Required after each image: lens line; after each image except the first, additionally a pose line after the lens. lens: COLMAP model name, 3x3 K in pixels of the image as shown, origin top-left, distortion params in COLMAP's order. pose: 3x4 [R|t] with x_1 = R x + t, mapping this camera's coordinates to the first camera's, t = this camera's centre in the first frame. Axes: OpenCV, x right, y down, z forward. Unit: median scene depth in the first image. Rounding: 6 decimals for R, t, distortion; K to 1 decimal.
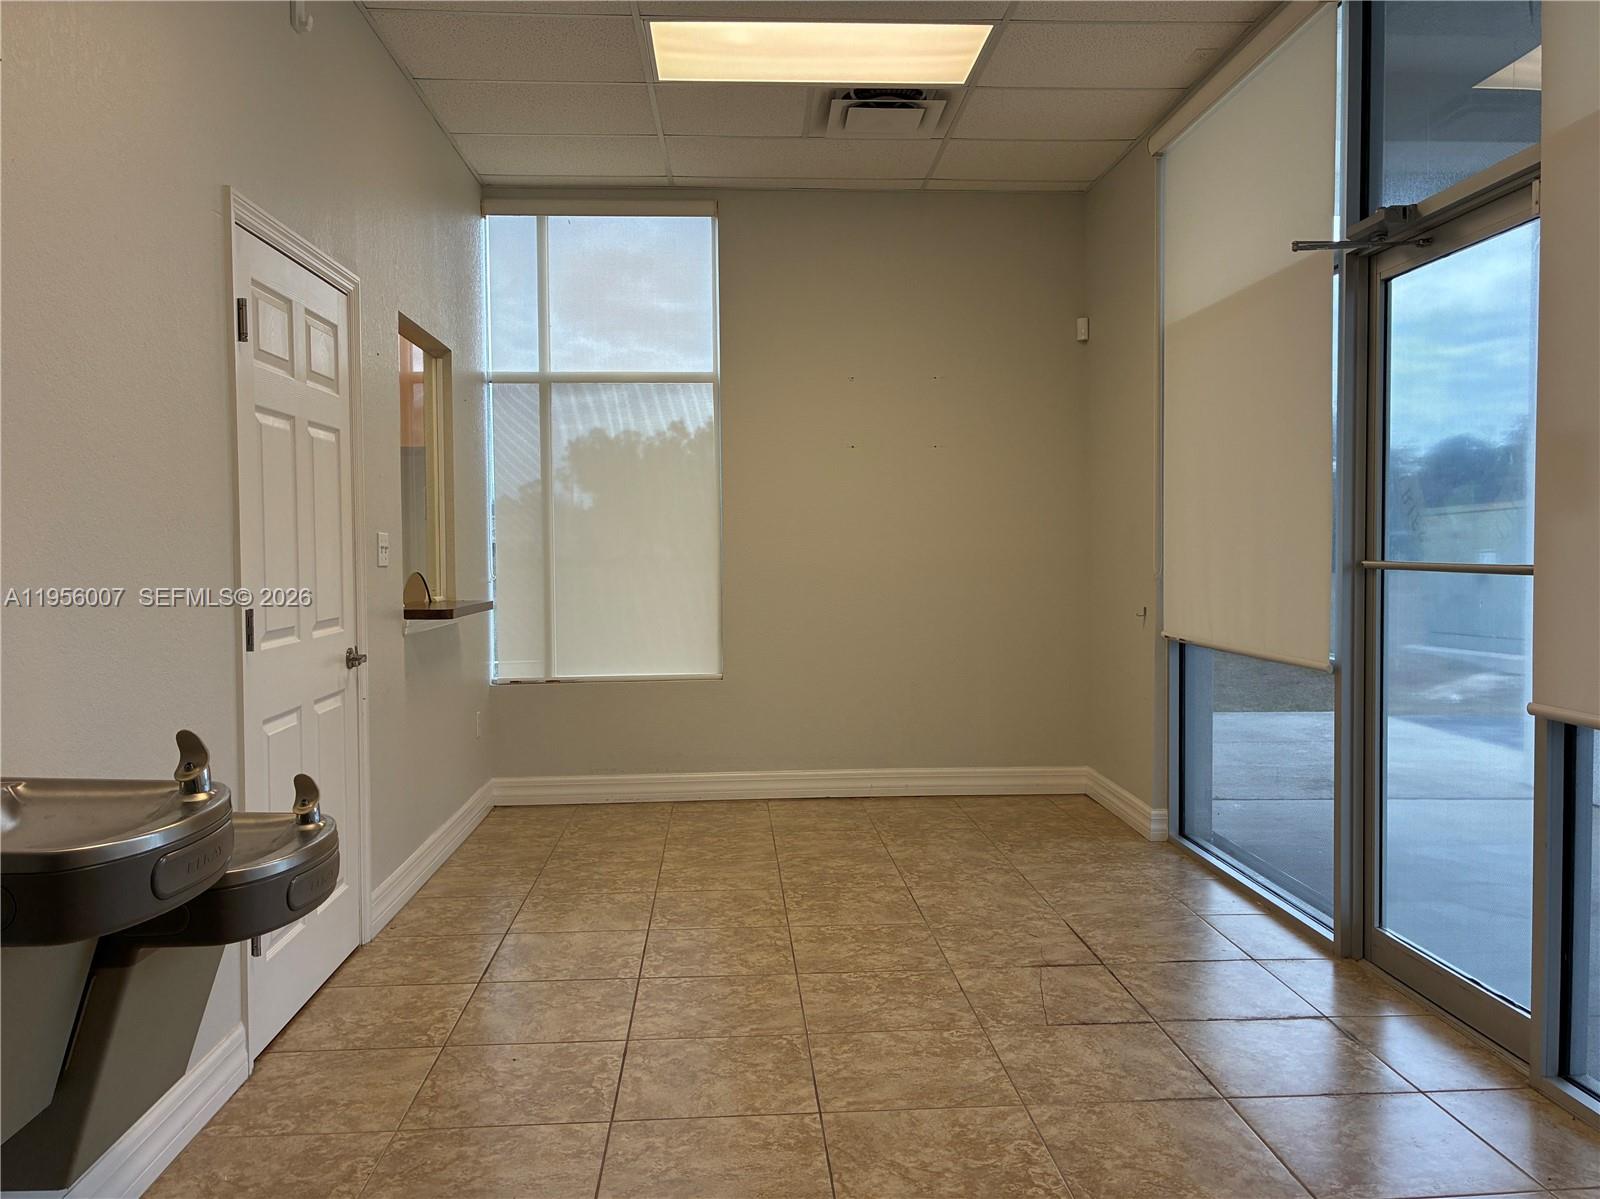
lens RADIAL K [[1226.2, 0, 800.0], [0, 1226.2, 599.5], [0, 0, 1]] dist [-0.002288, -0.002679]
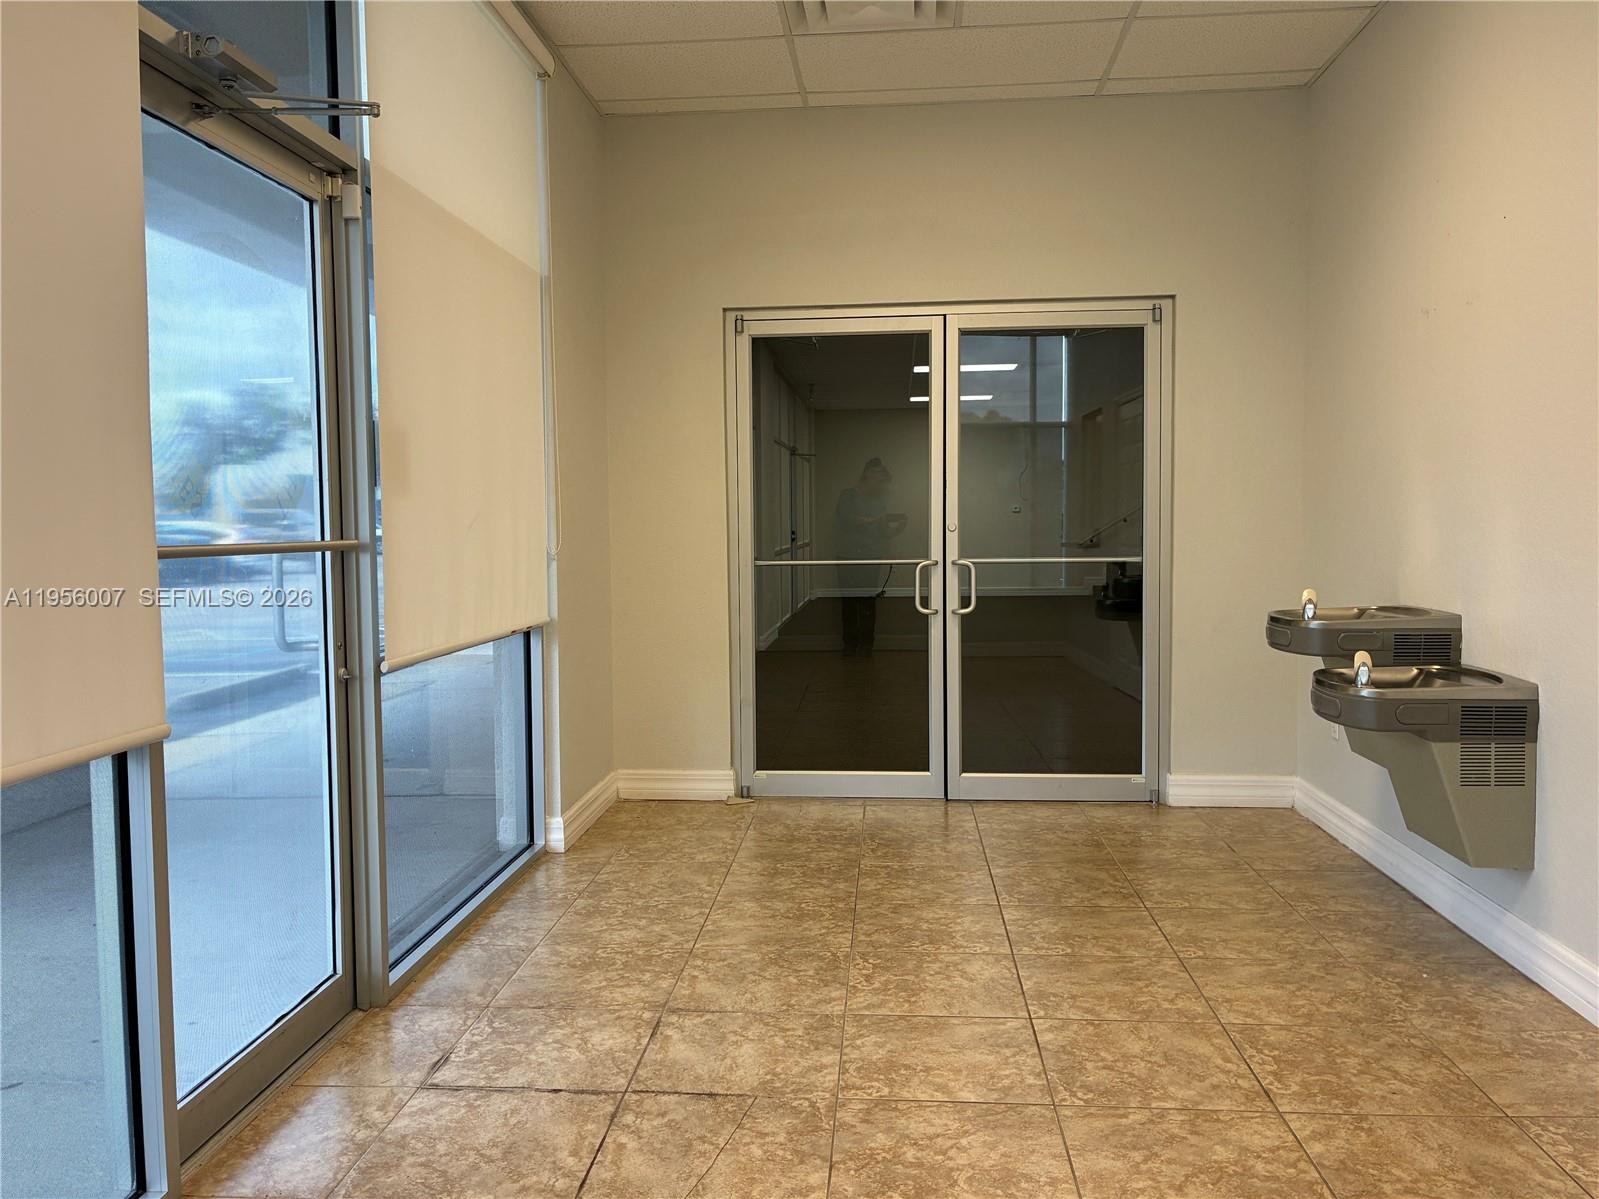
lens RADIAL K [[1225.4, 0, 799.5], [0, 1225.4, 599.5], [0, 0, 1]] dist [-0.002288, -0.002679]
pose [[-0.990582, 0.011693, 0.136420, 0.062523], [0.026099, 0.994204, 0.104298, -0.074541], [-0.134410, 0.106876, -0.985145, 1.914288]]
